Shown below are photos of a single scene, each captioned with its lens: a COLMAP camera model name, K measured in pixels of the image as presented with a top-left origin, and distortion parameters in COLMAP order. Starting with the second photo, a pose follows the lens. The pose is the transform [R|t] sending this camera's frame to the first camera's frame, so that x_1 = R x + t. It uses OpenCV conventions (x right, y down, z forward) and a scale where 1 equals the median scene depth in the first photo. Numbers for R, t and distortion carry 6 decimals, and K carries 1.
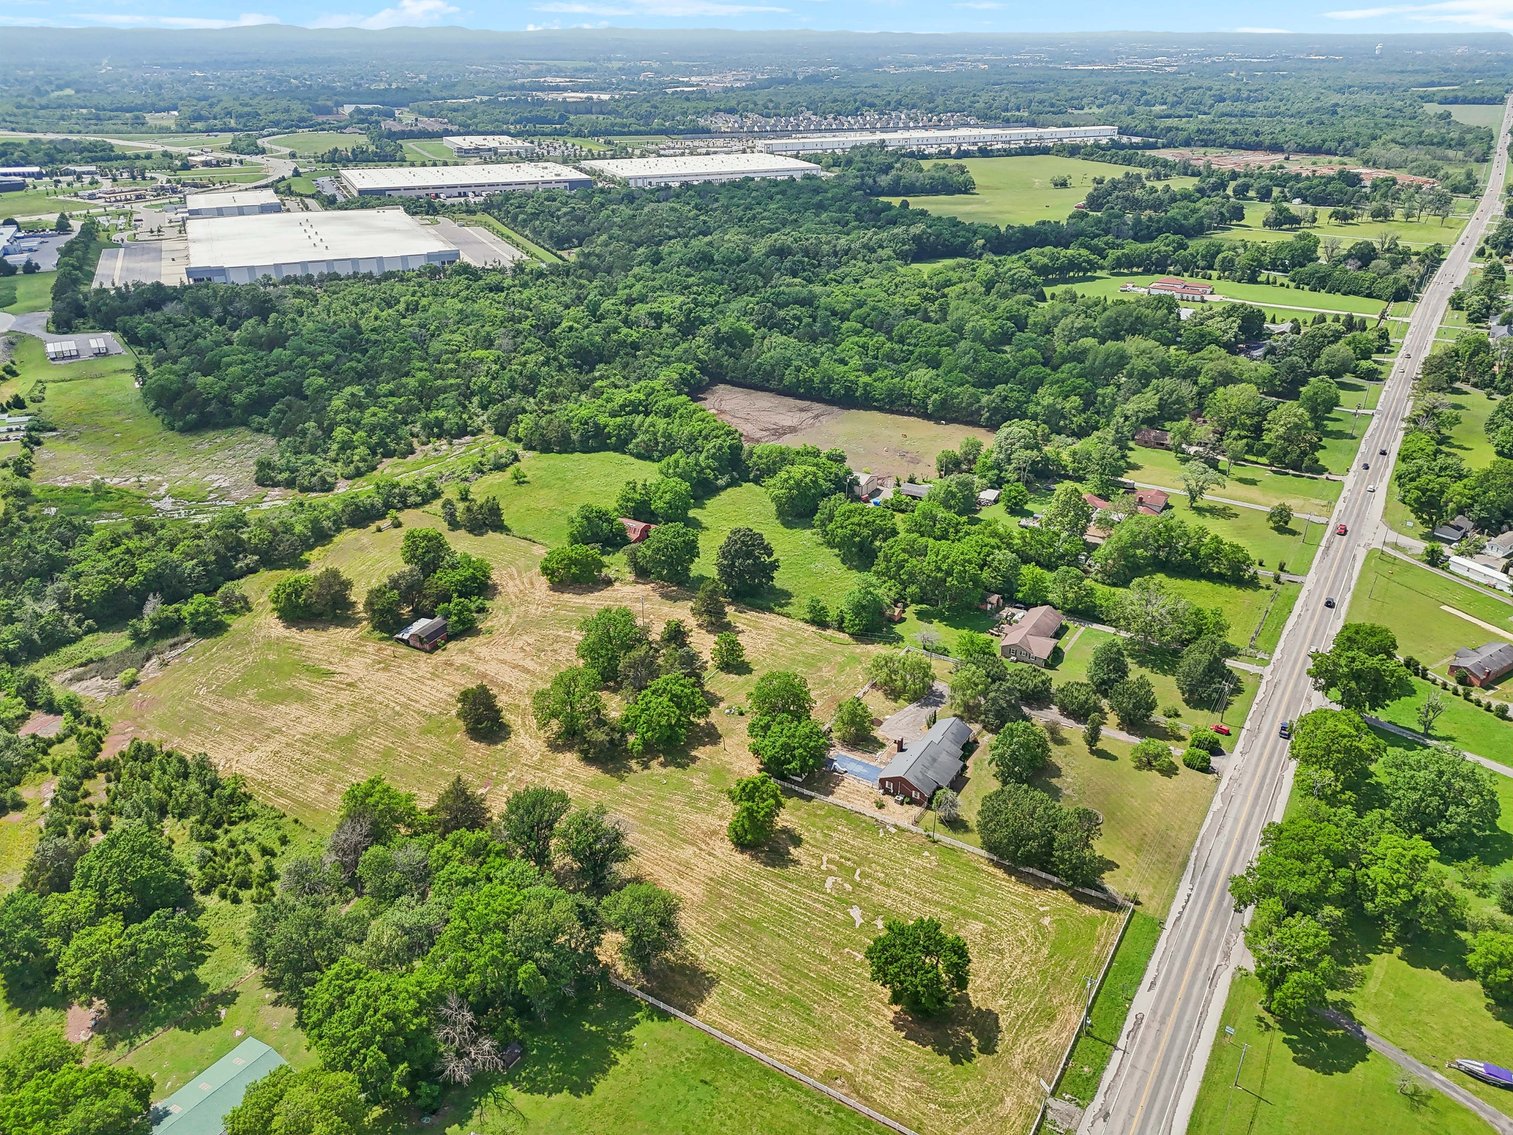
lens RADIAL K [[1114.3, 0, 750.7], [0, 1114.3, 569.5], [0, 0, 1]] dist [0.068838, -0.064911]
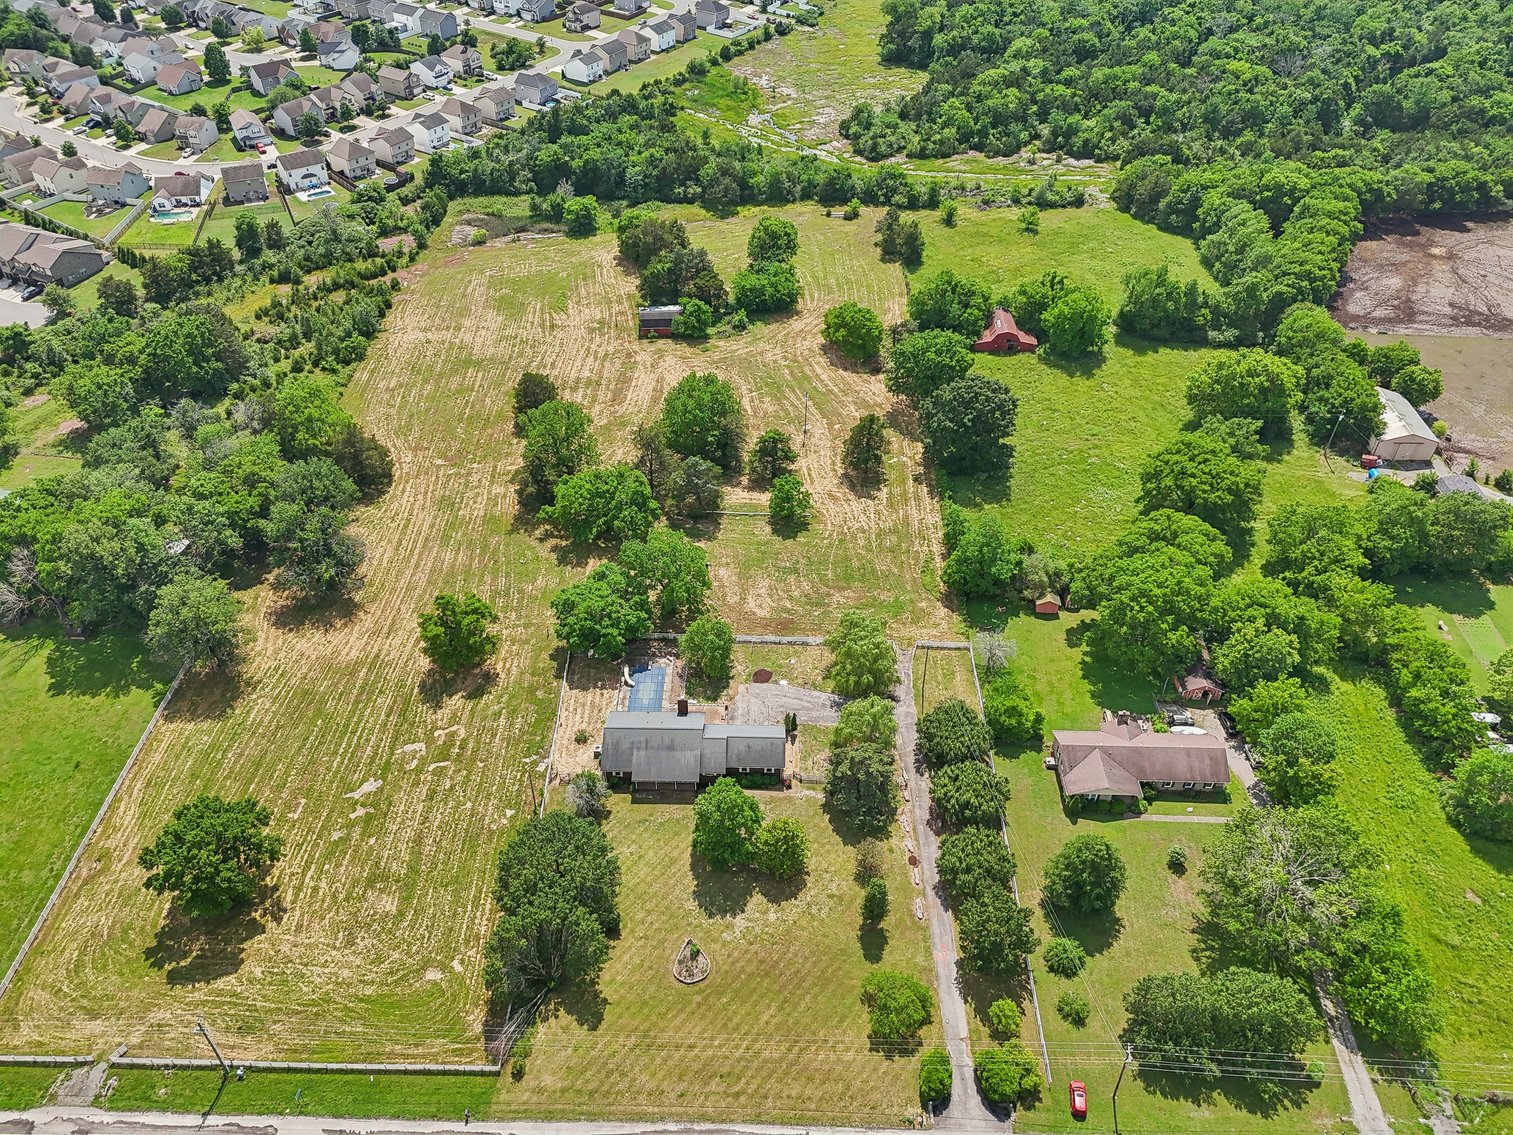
lens RADIAL K [[1114.3, 0, 751.9], [0, 1114.3, 567.6], [0, 0, 1]] dist [0.068838, -0.064911]
pose [[0.507997, 0.564162, -0.650892, 0.424350], [-0.374823, 0.825146, 0.422661, -0.175078], [0.775530, 0.029258, 0.630632, 0.429042]]
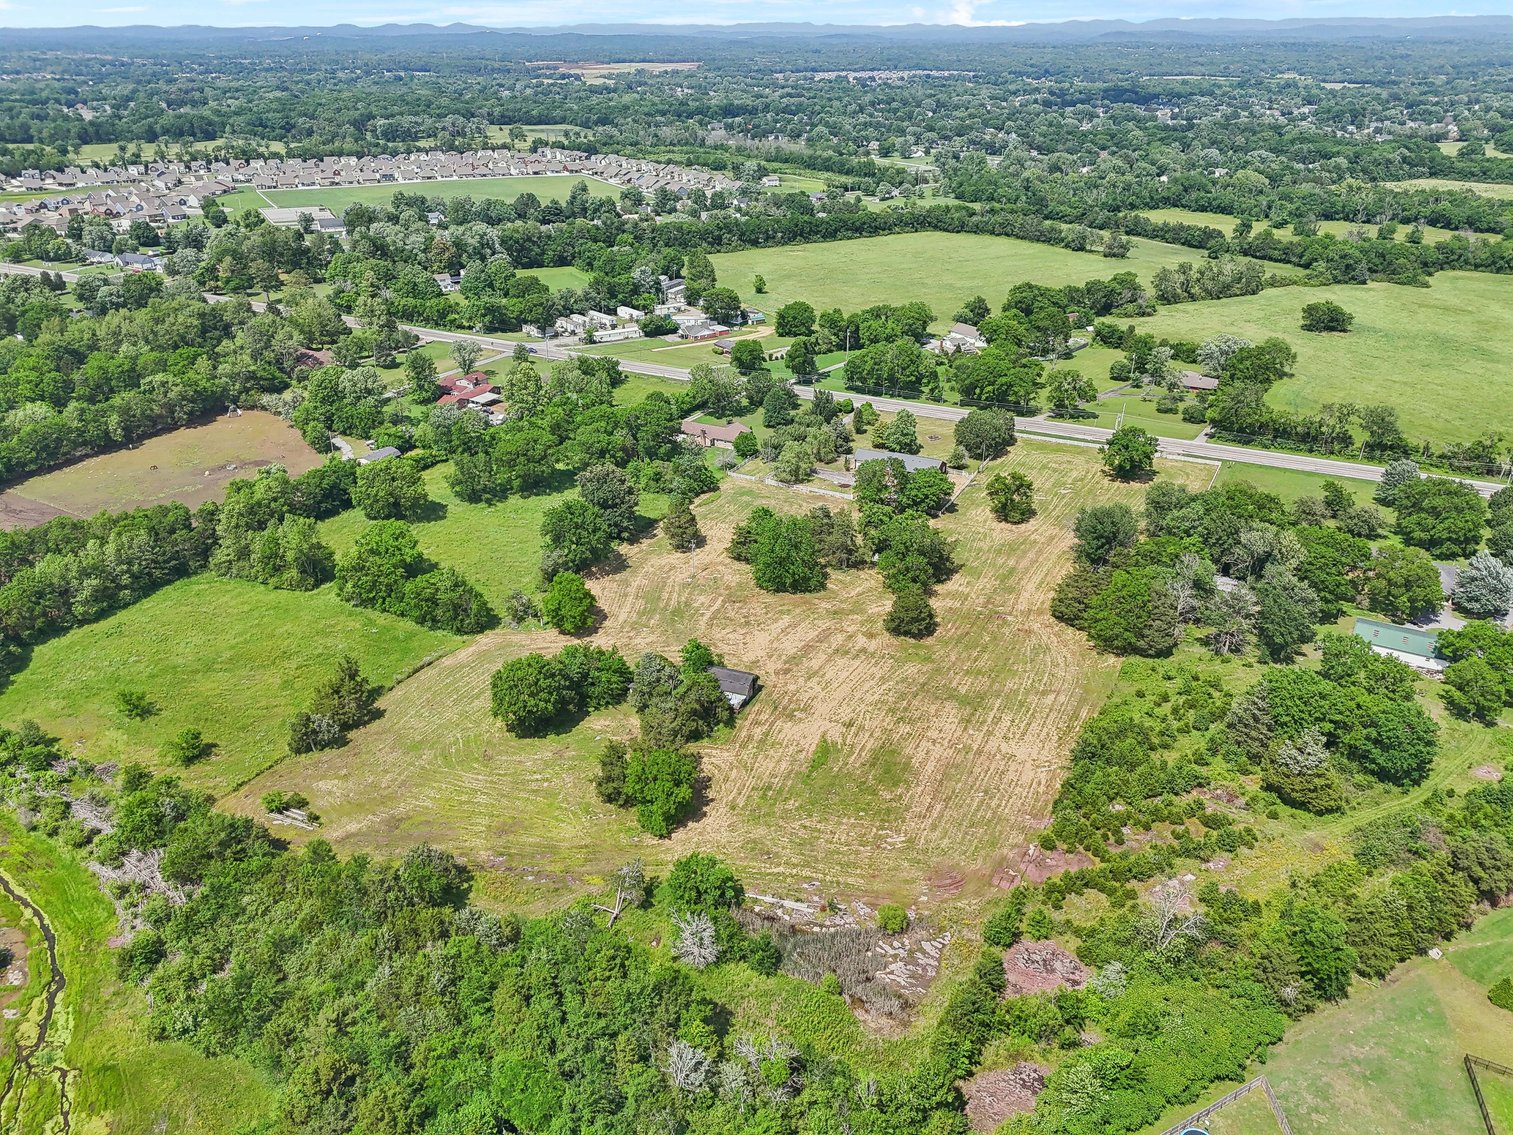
lens RADIAL K [[1114.3, 0, 750.0], [0, 1114.3, 563.0], [0, 0, 1]] dist [0.068838, -0.064911]
pose [[-0.057068, -0.429777, 0.901130, -0.848131], [0.433289, 0.802504, 0.410180, -0.287569], [-0.899446, 0.413858, 0.140420, 0.757001]]
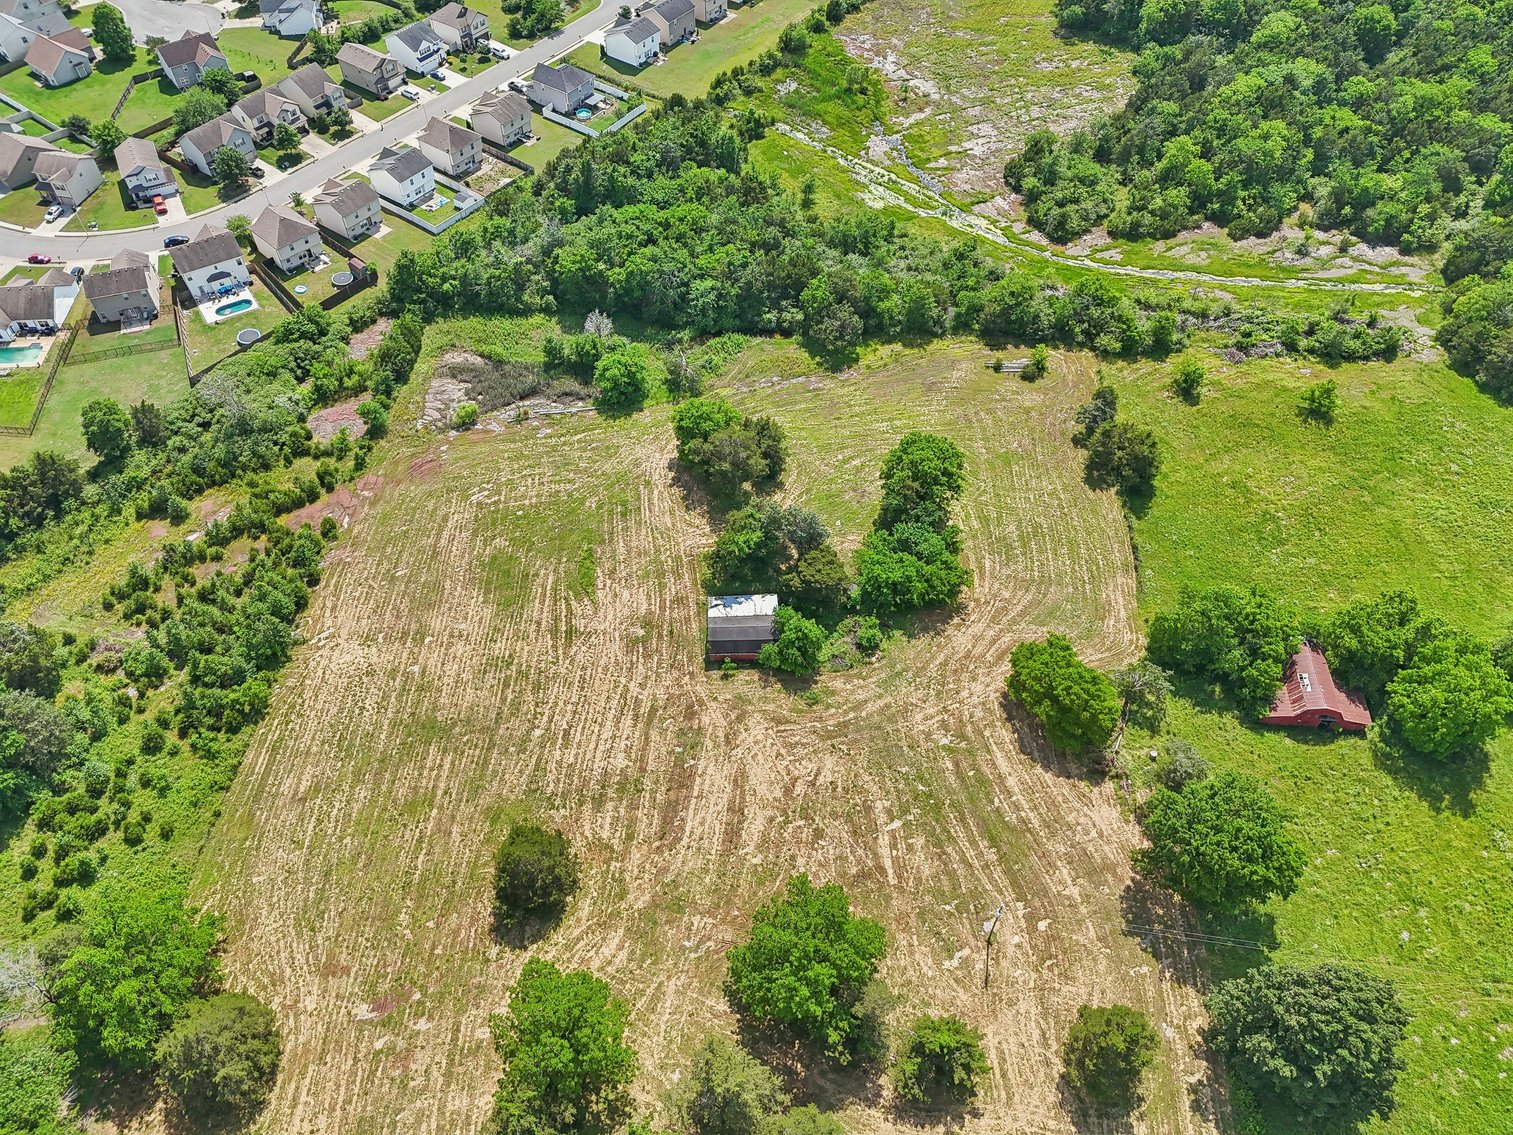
lens RADIAL K [[1114.3, 0, 751.9], [0, 1114.3, 563.5], [0, 0, 1]] dist [0.068838, -0.064911]
pose [[0.460160, 0.680776, -0.569910, 0.017335], [-0.382685, 0.731304, 0.564576, -0.267060], [0.801127, -0.041700, 0.597040, 0.593313]]
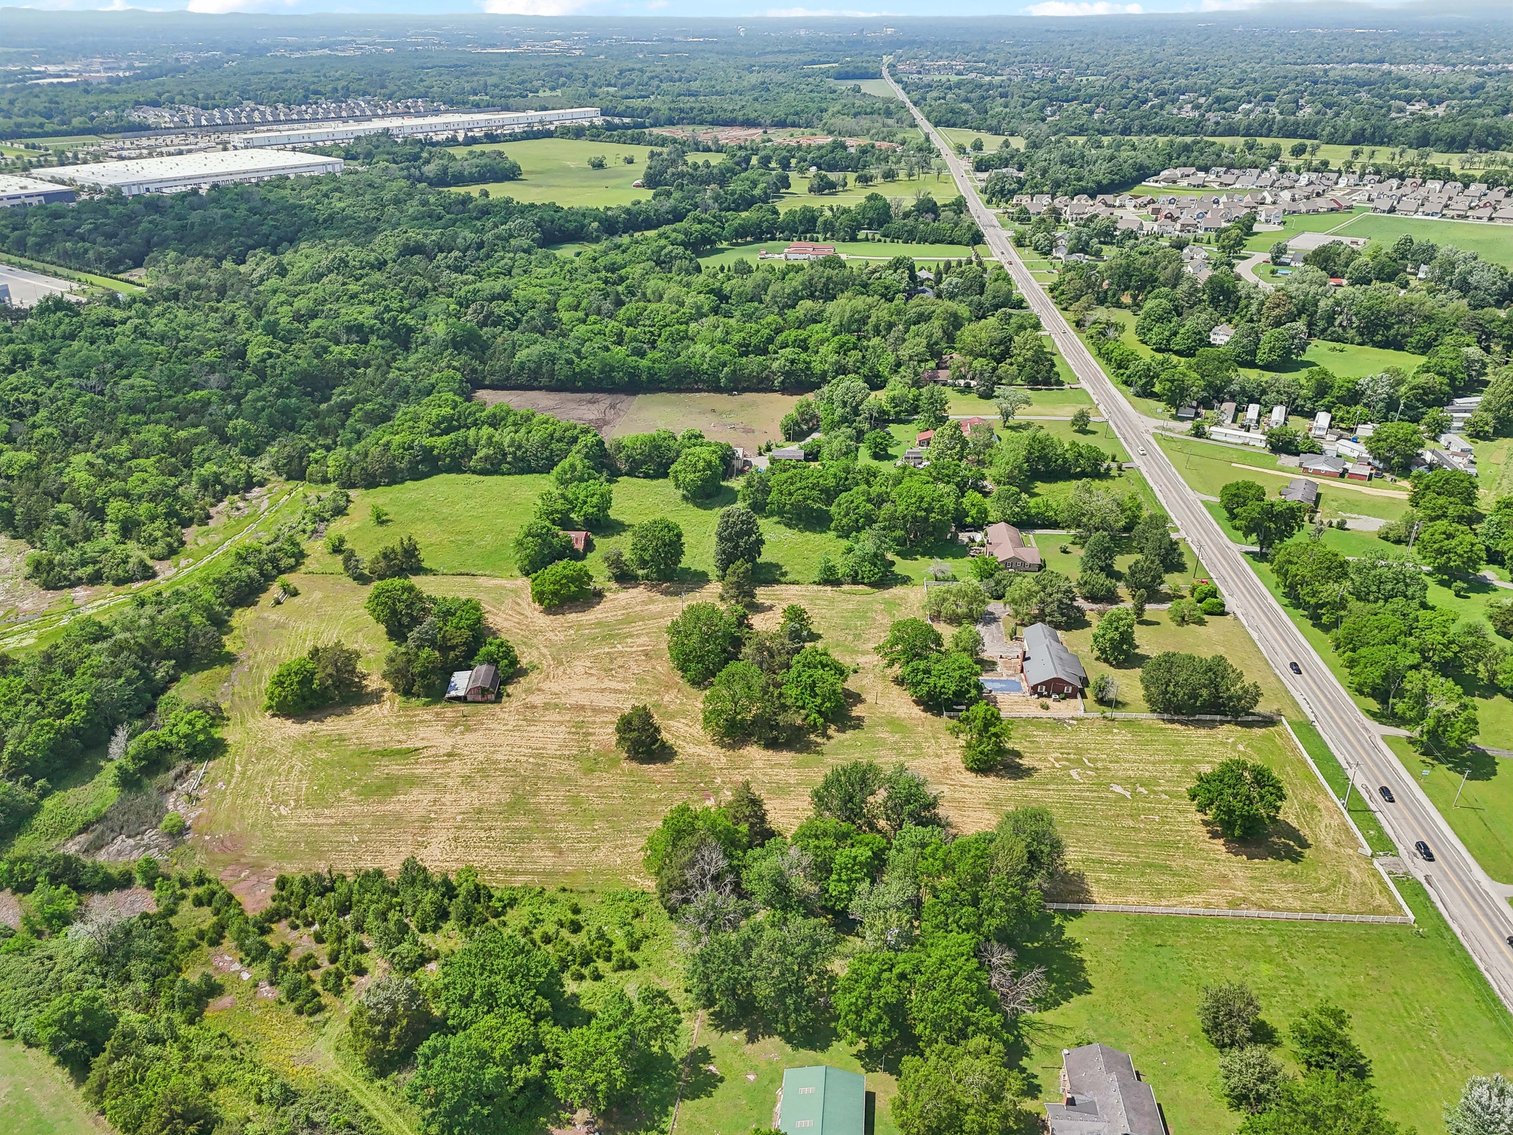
lens RADIAL K [[1114.3, 0, 764.4], [0, 1114.3, 632.7], [0, 0, 1]] dist [0.068838, -0.064911]
pose [[0.877102, -0.236012, 0.418319, -0.406713], [0.212474, 0.971749, 0.102751, -0.024437], [-0.430752, -0.001241, 0.902470, 0.081636]]
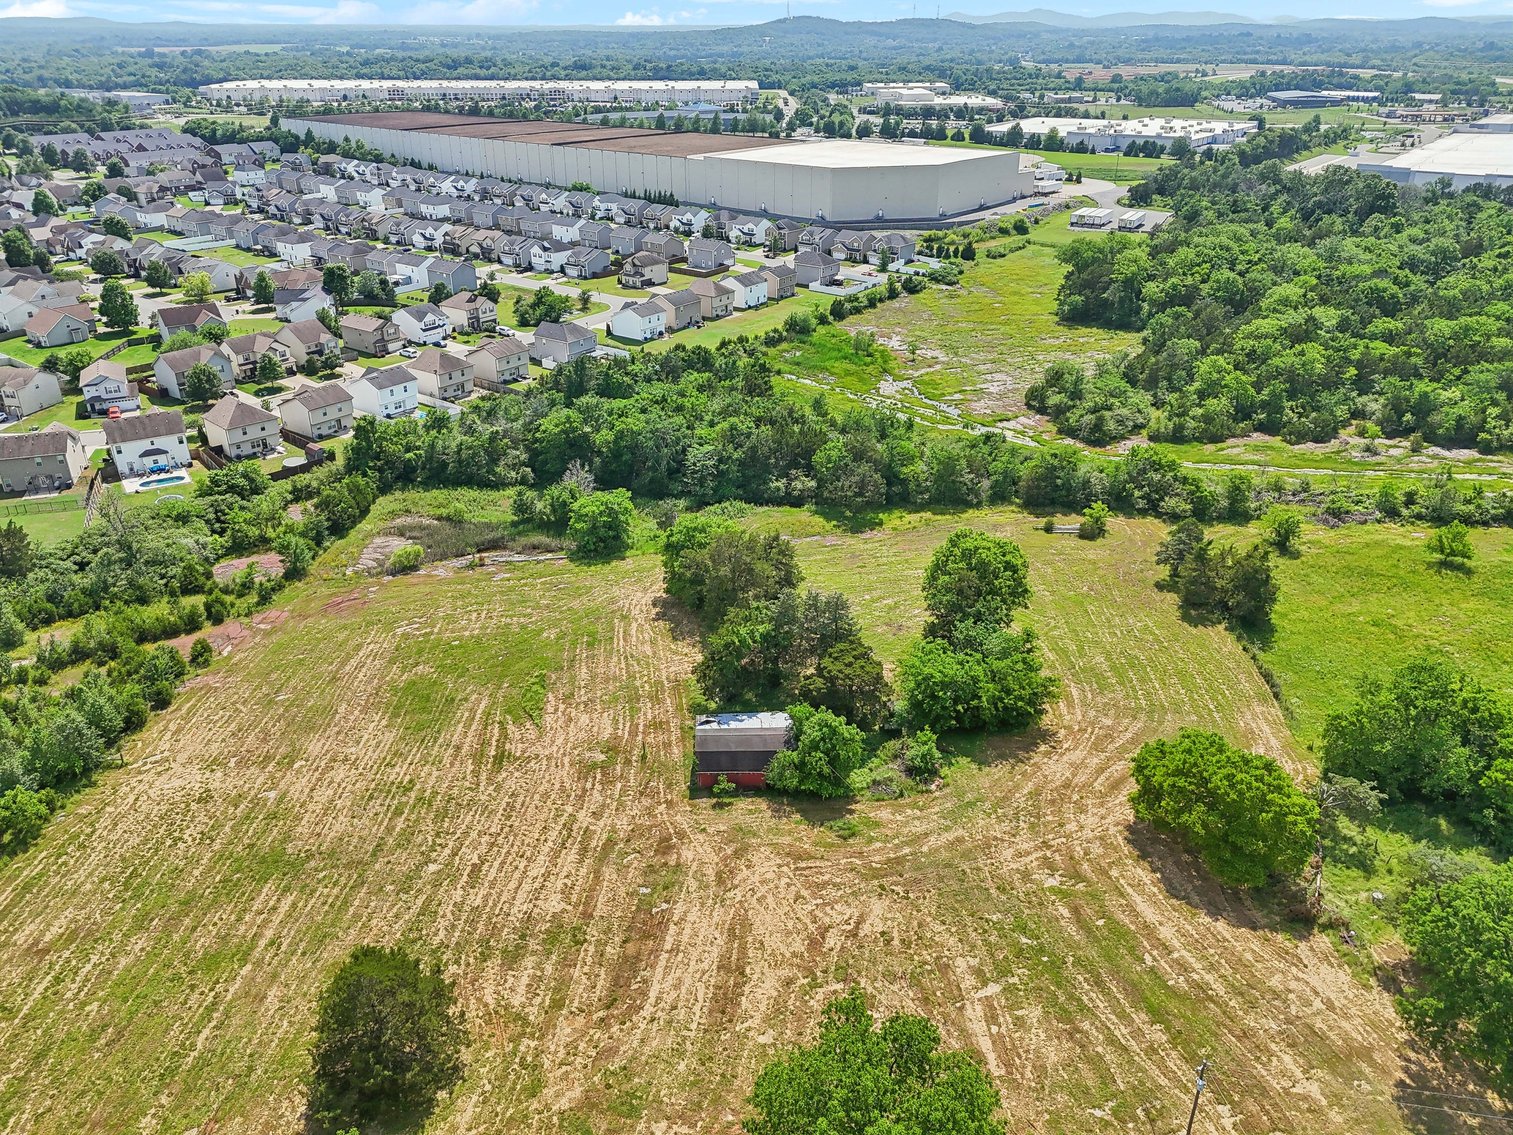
lens RADIAL K [[1114.3, 0, 751.5], [0, 1114.3, 567.0], [0, 0, 1]] dist [0.068838, -0.064911]
pose [[0.456390, 0.385951, -0.801717, 0.014719], [-0.382256, 0.898689, 0.215029, -0.083781], [0.803485, 0.208324, 0.557685, 0.682030]]
